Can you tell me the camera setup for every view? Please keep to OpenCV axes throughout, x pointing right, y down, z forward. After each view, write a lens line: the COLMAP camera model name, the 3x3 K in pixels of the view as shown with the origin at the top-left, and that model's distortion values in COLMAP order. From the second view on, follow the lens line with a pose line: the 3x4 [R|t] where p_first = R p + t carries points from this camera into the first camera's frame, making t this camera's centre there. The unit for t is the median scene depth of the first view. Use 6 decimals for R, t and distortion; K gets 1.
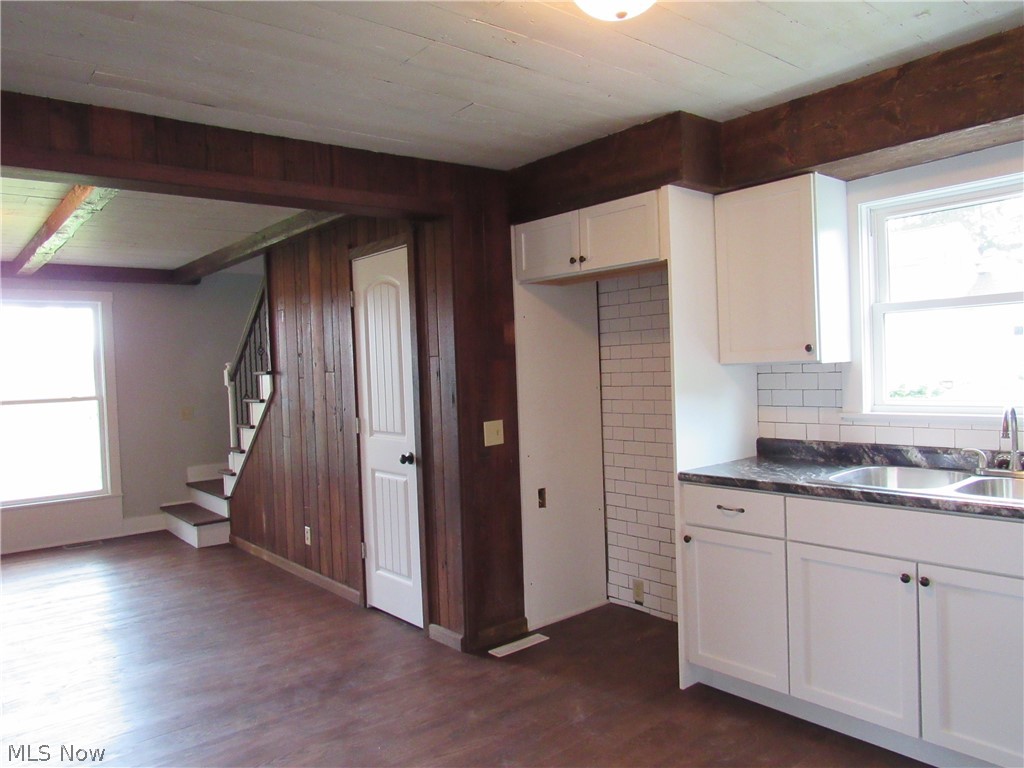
lens RADIAL K [[727.5, 0, 512.9], [0, 727.5, 379.6], [0, 0, 1]] dist [-0.030495, -0.003227]
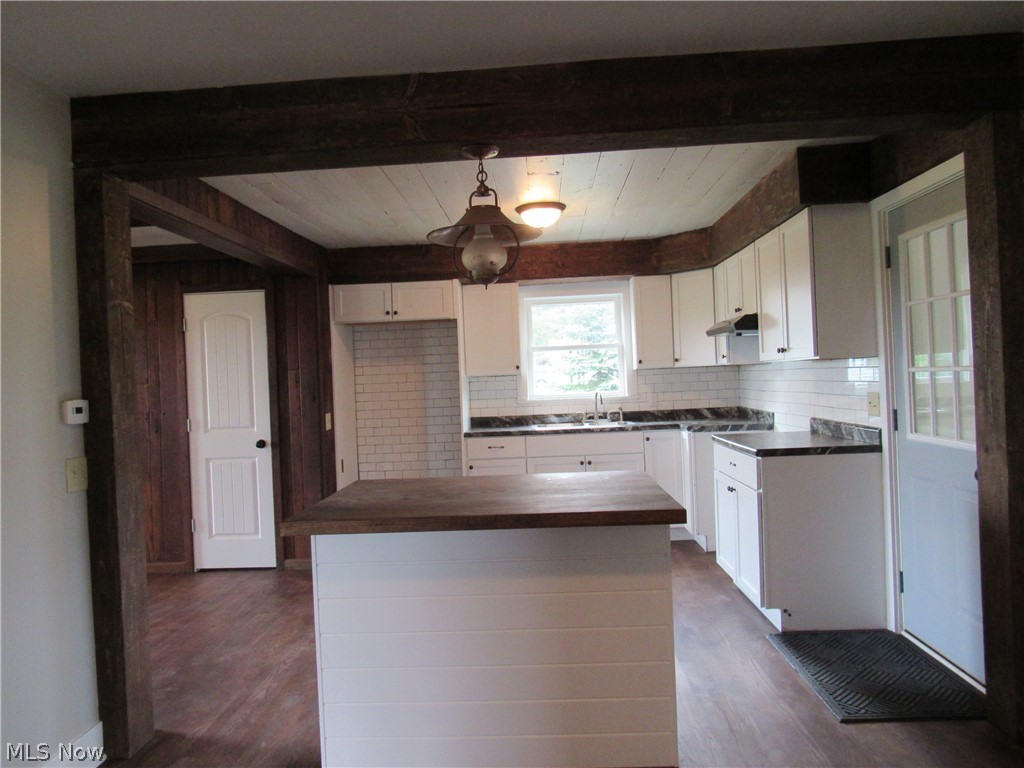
lens RADIAL K [[727.5, 0, 510.1], [0, 727.5, 384.2], [0, 0, 1]] dist [-0.030495, -0.003227]
pose [[0.679168, 0.004629, 0.733968, -0.943638], [0.028215, 0.999076, -0.032410, 0.059632], [-0.733440, 0.042721, 0.678410, -0.319889]]
